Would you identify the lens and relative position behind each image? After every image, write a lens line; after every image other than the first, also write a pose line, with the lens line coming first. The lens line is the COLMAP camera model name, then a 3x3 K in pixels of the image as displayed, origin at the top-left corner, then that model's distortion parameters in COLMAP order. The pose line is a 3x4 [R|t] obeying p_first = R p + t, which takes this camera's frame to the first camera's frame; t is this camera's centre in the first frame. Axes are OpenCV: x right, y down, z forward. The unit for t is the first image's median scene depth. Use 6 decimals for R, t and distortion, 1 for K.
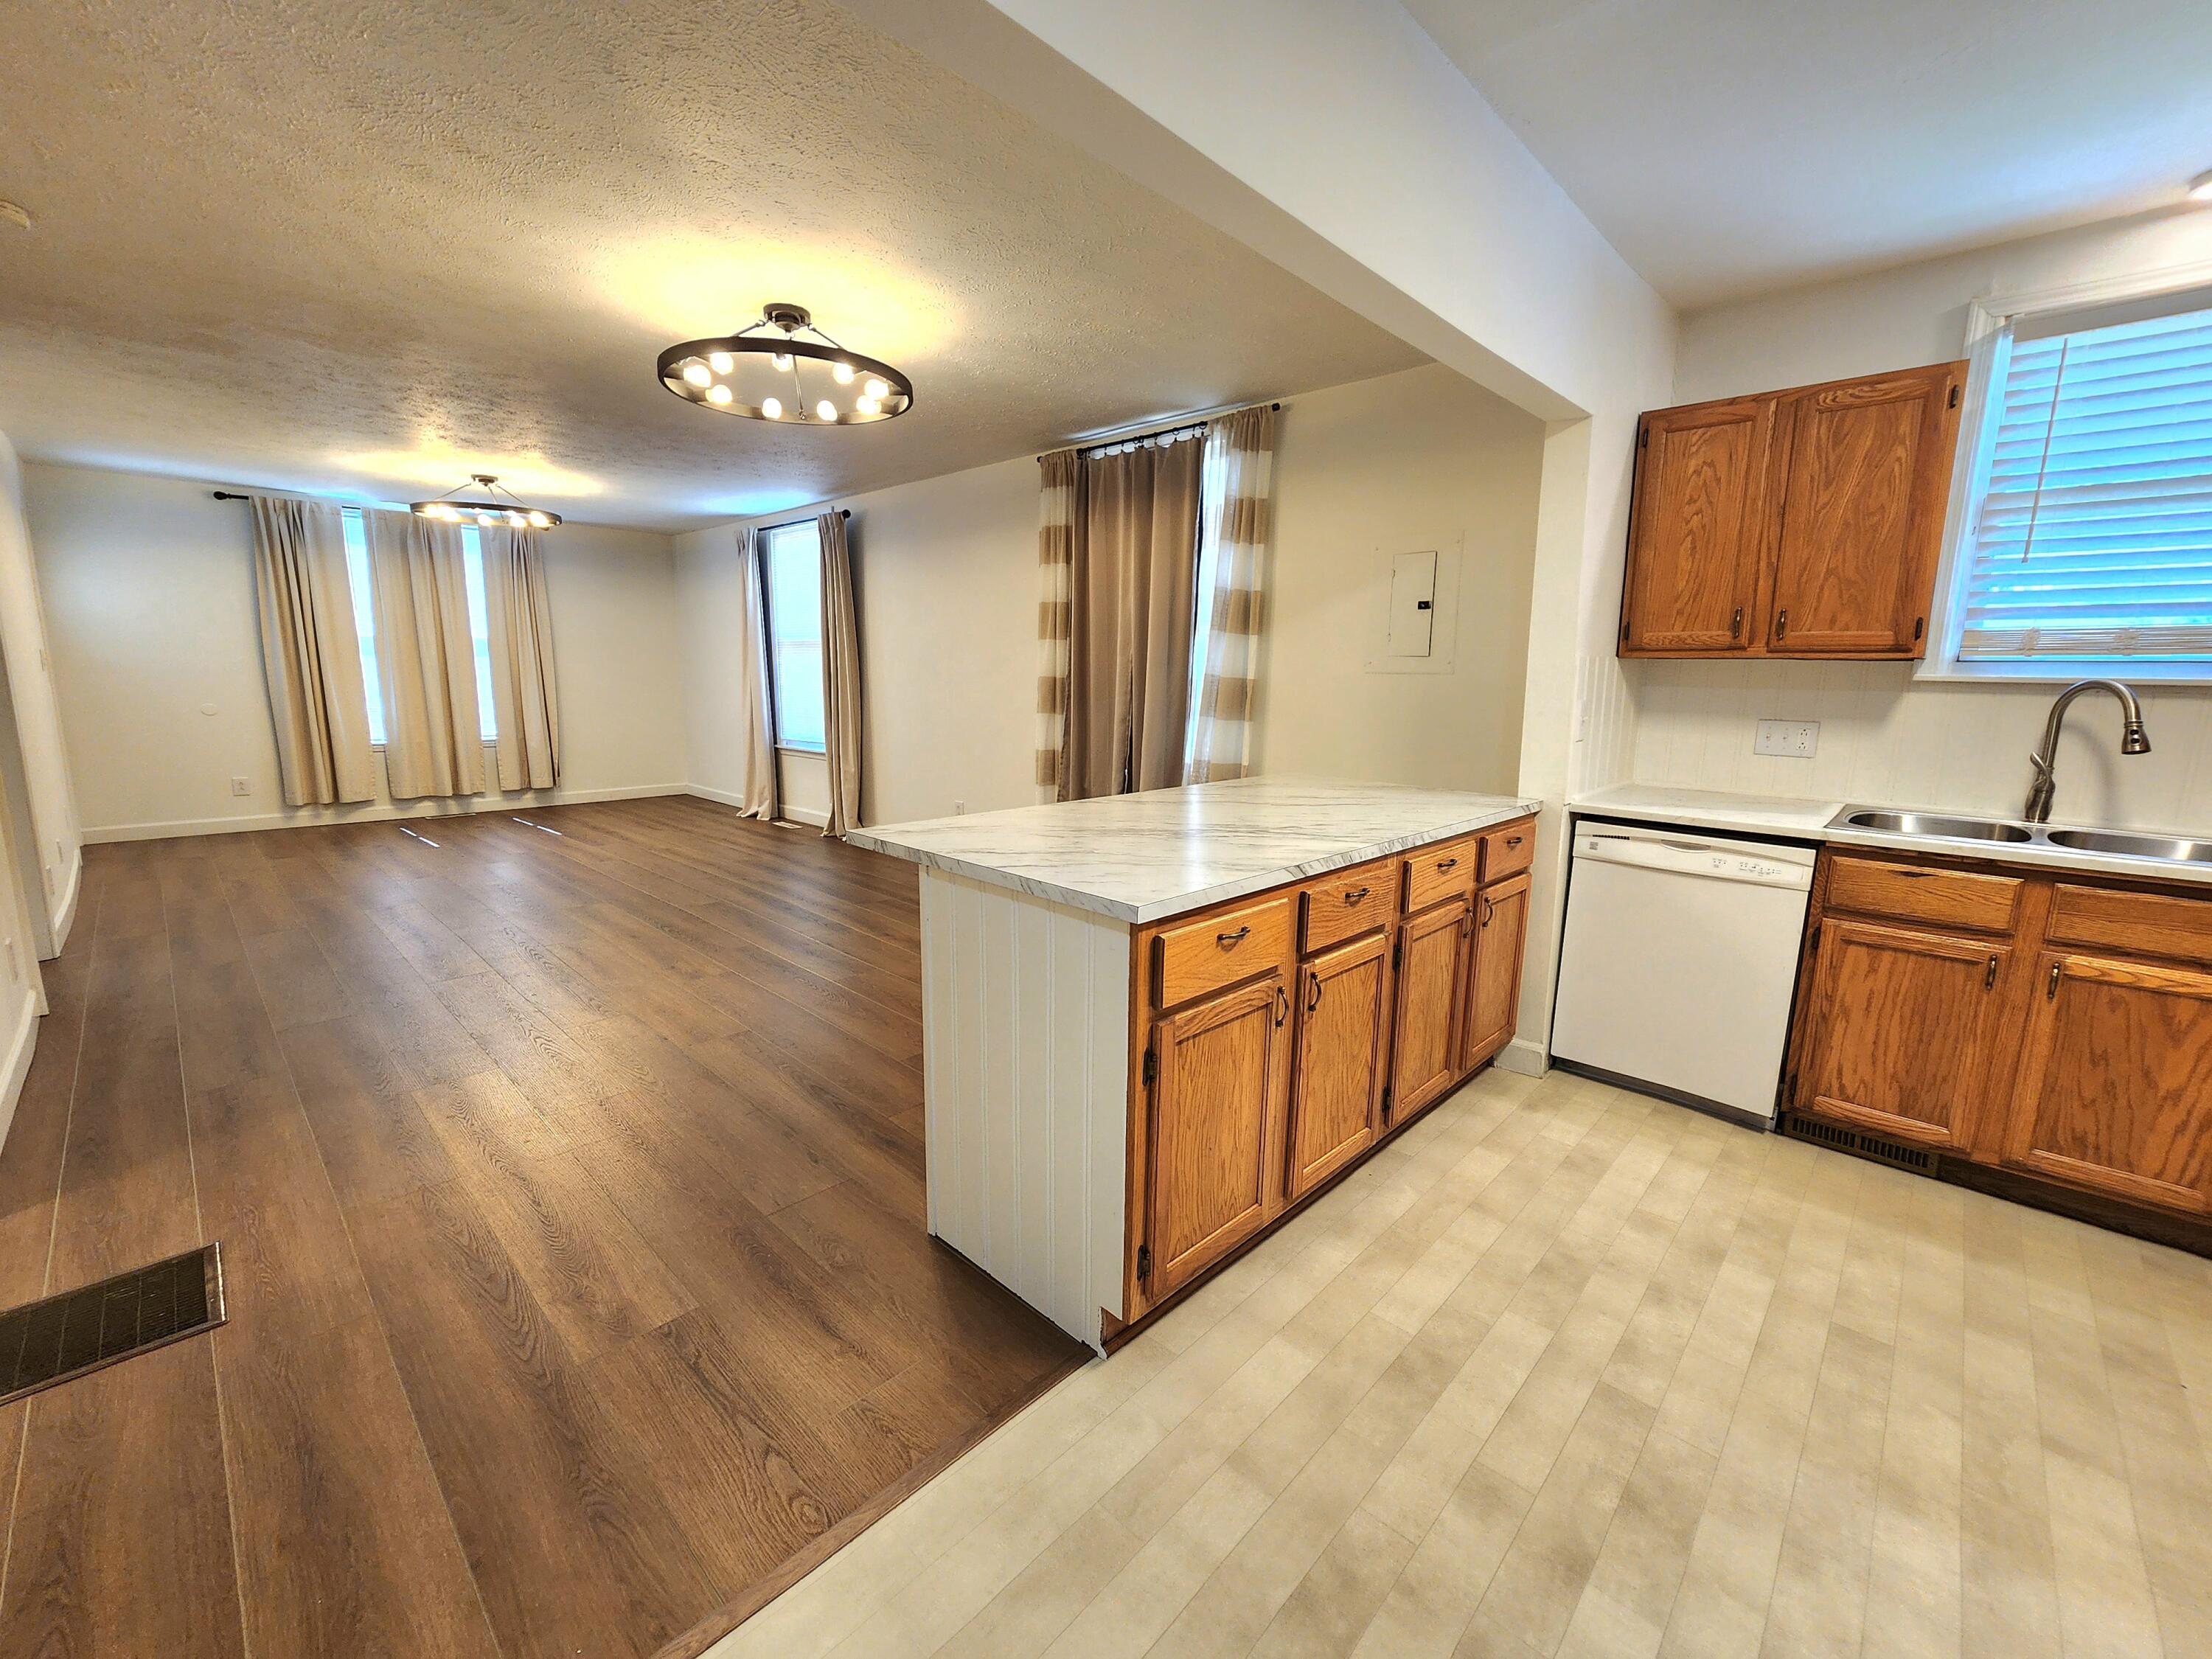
lens RADIAL K [[909.5, 0, 1118.8], [0, 909.5, 823.9], [0, 0, 1]] dist [0.000196, -0.000673]
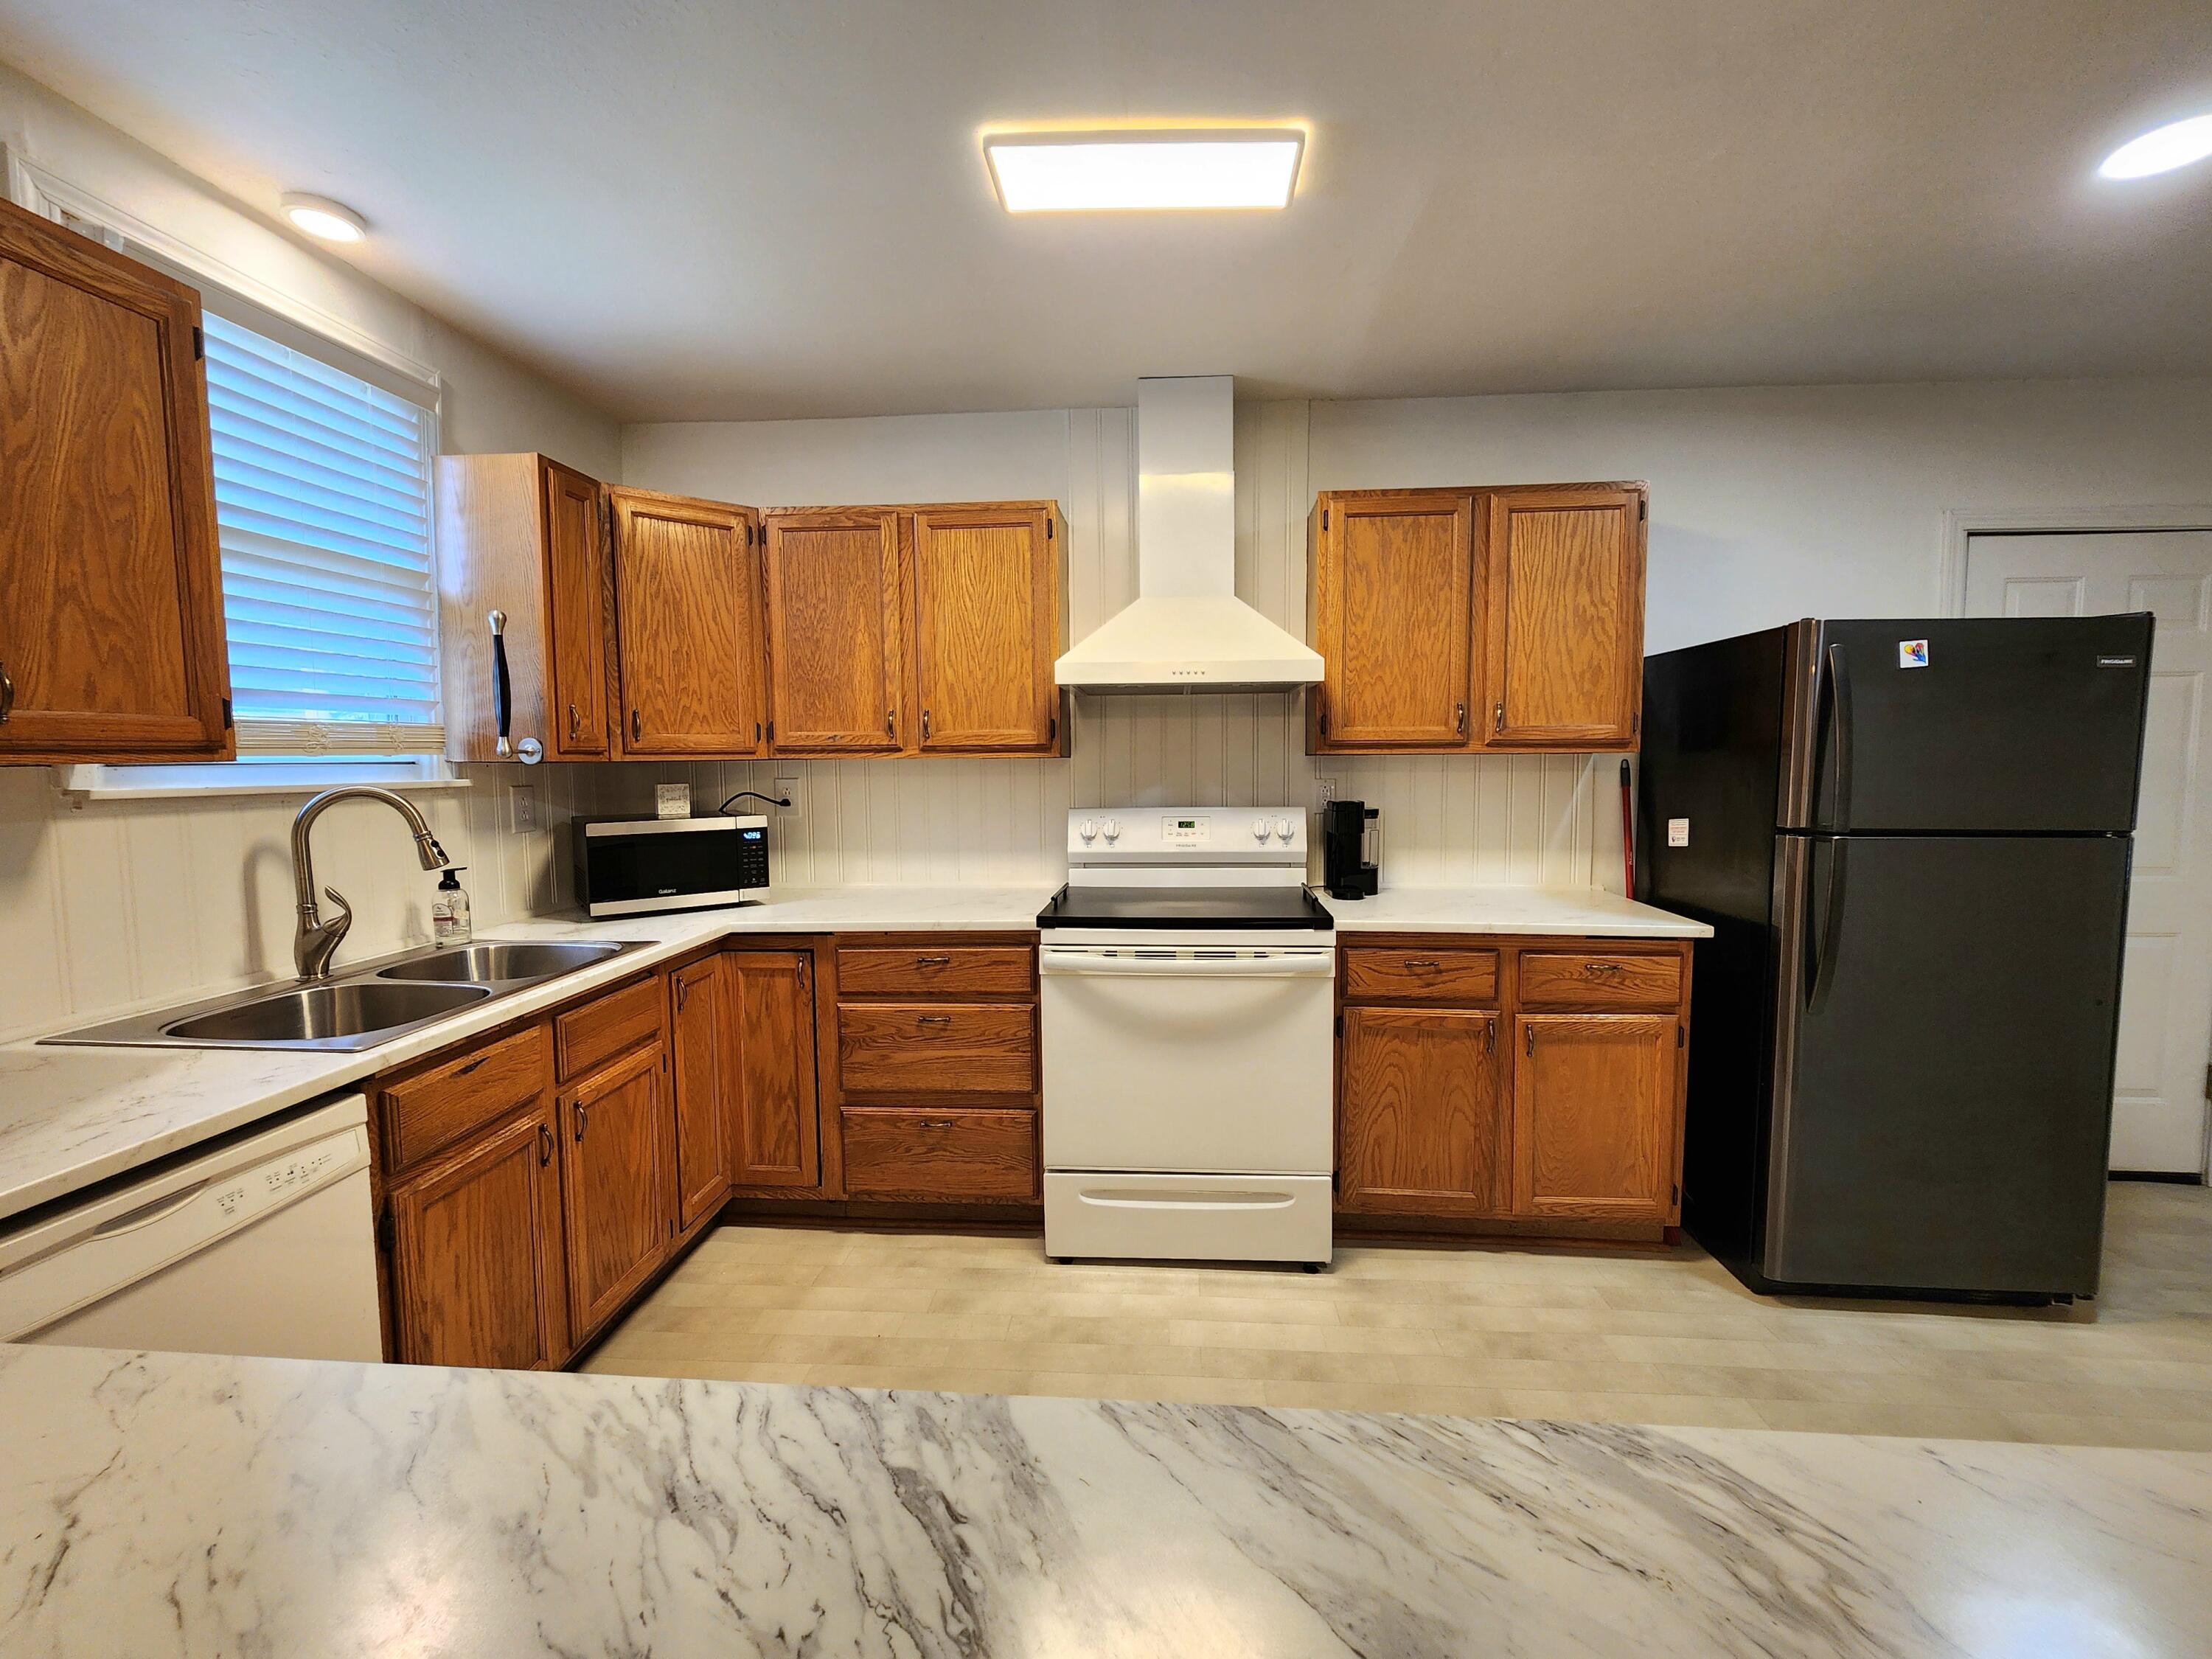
lens RADIAL K [[909.5, 0, 1117.6], [0, 909.5, 825.0], [0, 0, 1]] dist [0.000196, -0.000673]
pose [[-0.631530, -0.068451, 0.772324, 0.017994], [0.130355, 0.972543, 0.192788, -0.109268], [-0.764315, 0.222428, -0.605268, 0.556526]]
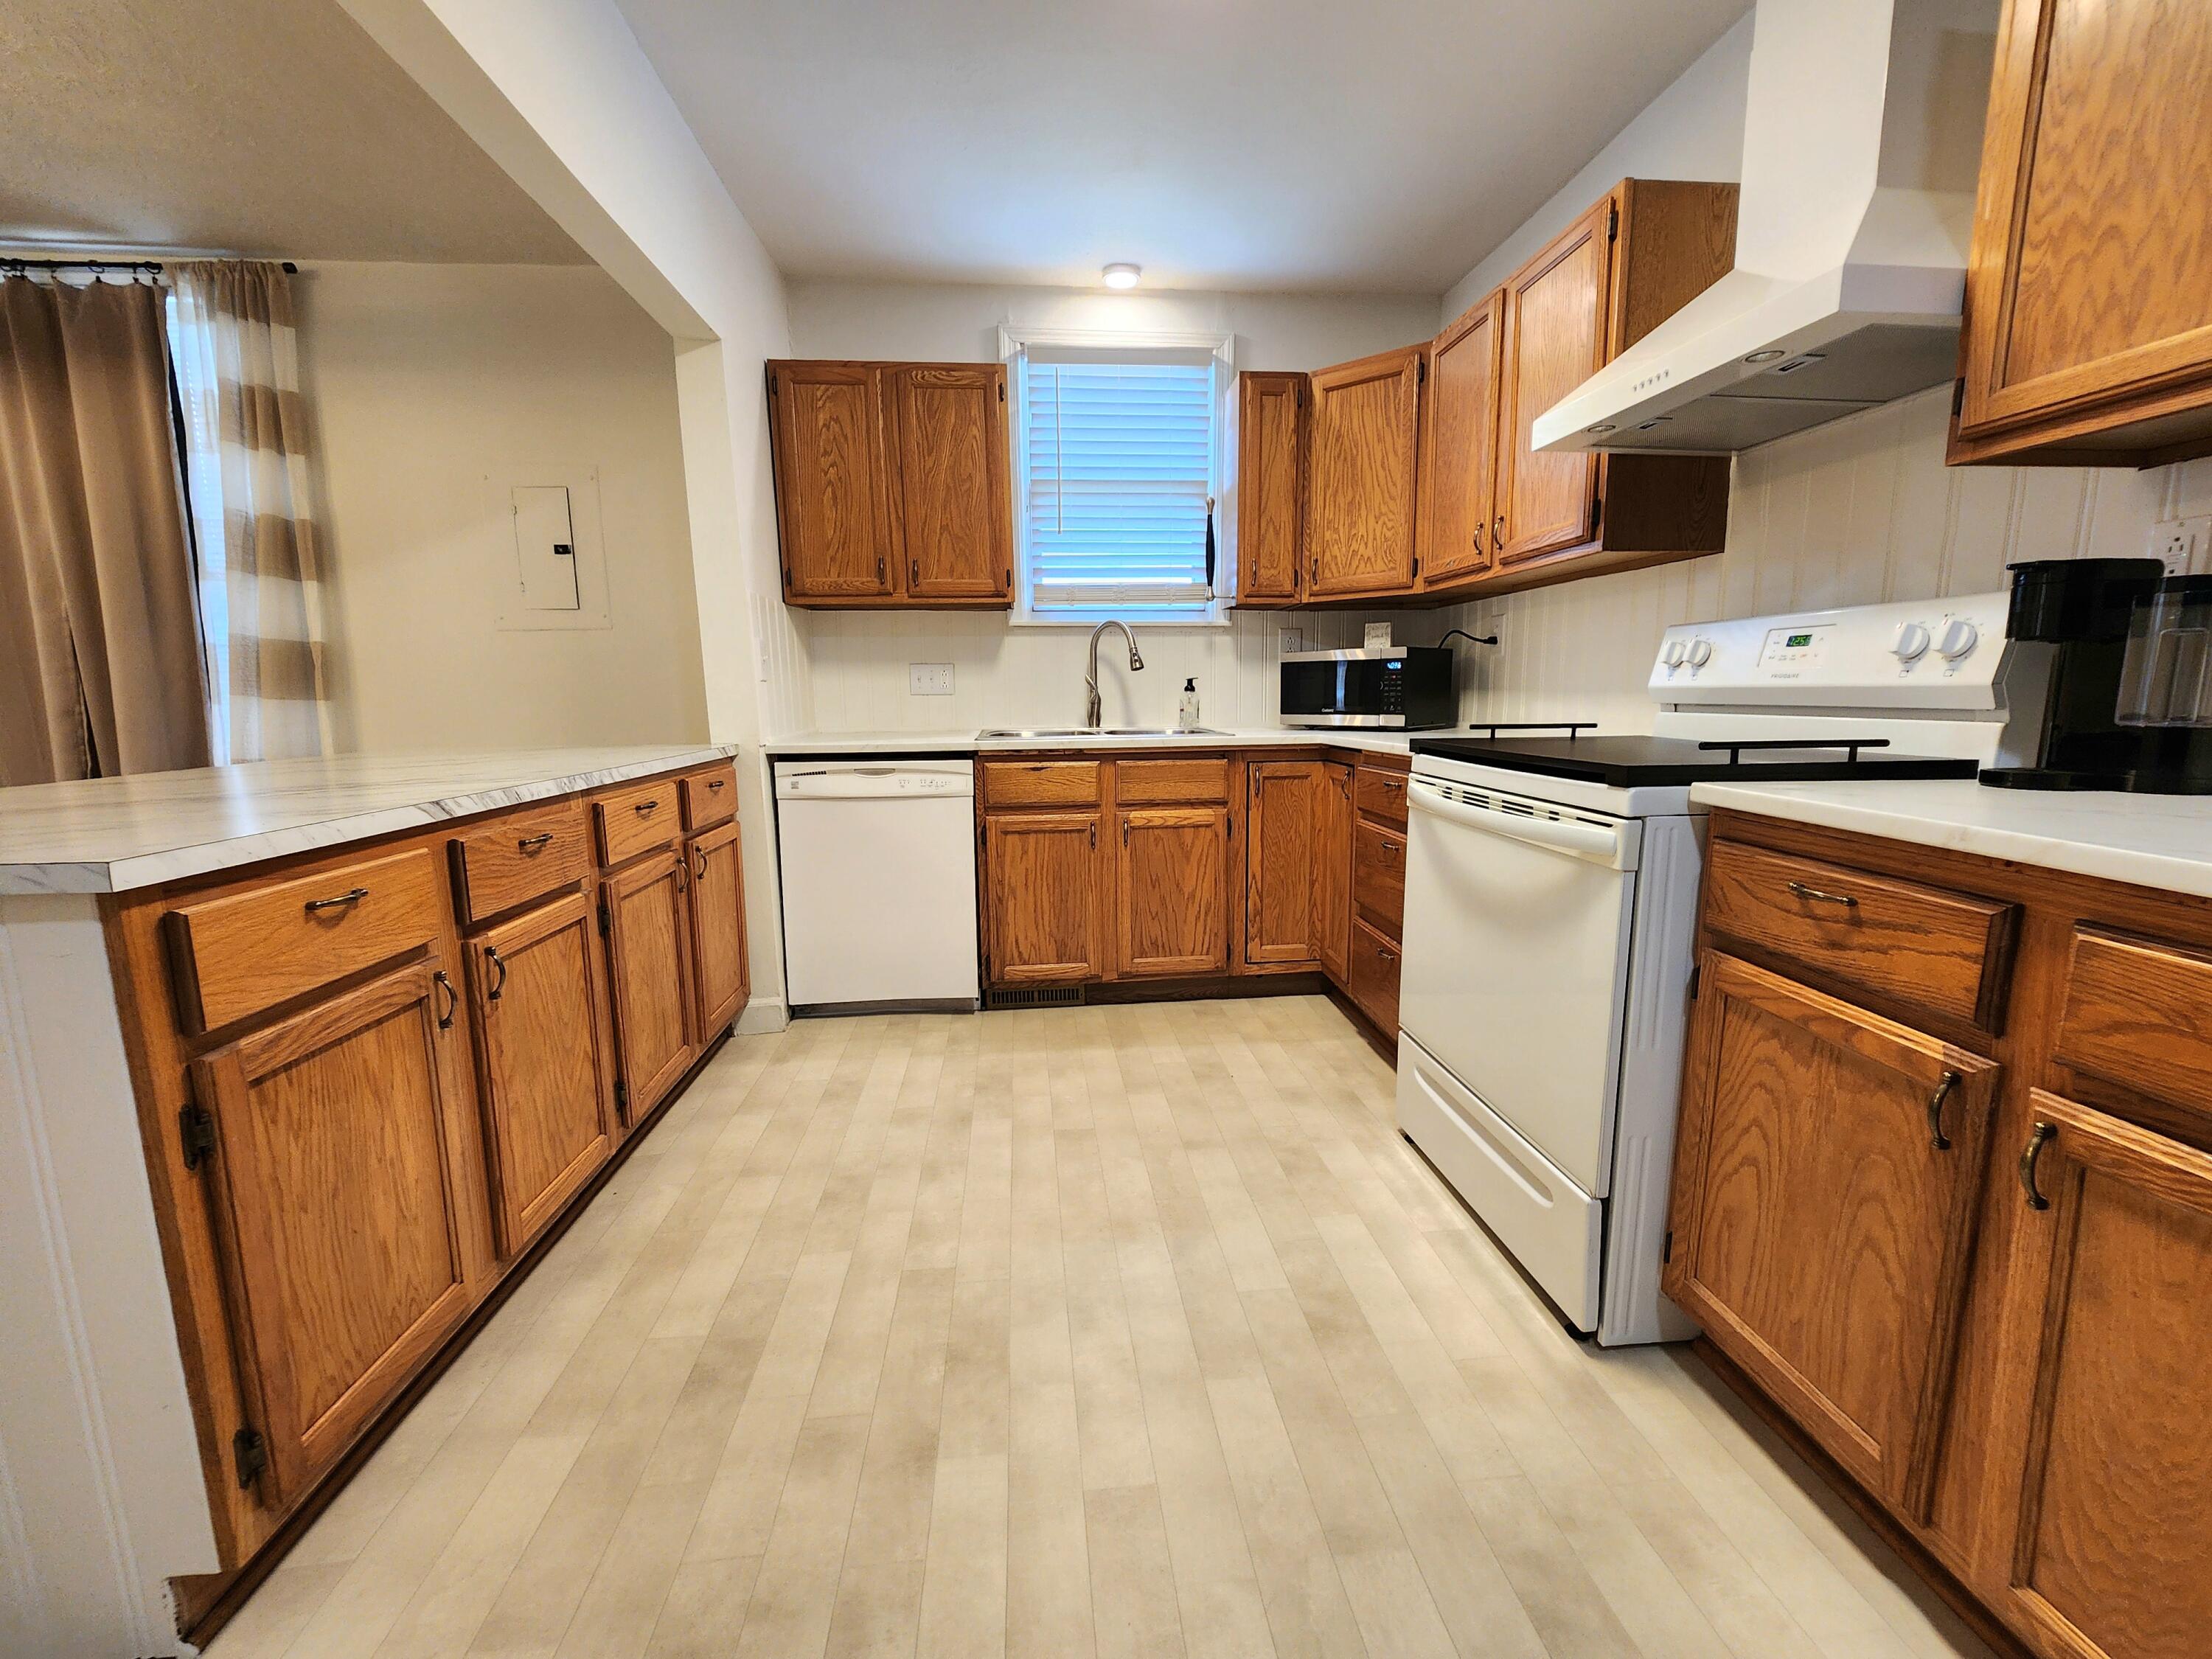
lens RADIAL K [[909.5, 0, 1116.7], [0, 909.5, 825.5], [0, 0, 1]] dist [0.000196, -0.000673]
pose [[0.656635, -0.135370, 0.741961, 0.005666], [0.149913, 0.987557, 0.047506, 0.049446], [-0.739159, 0.080035, 0.668758, 0.051842]]
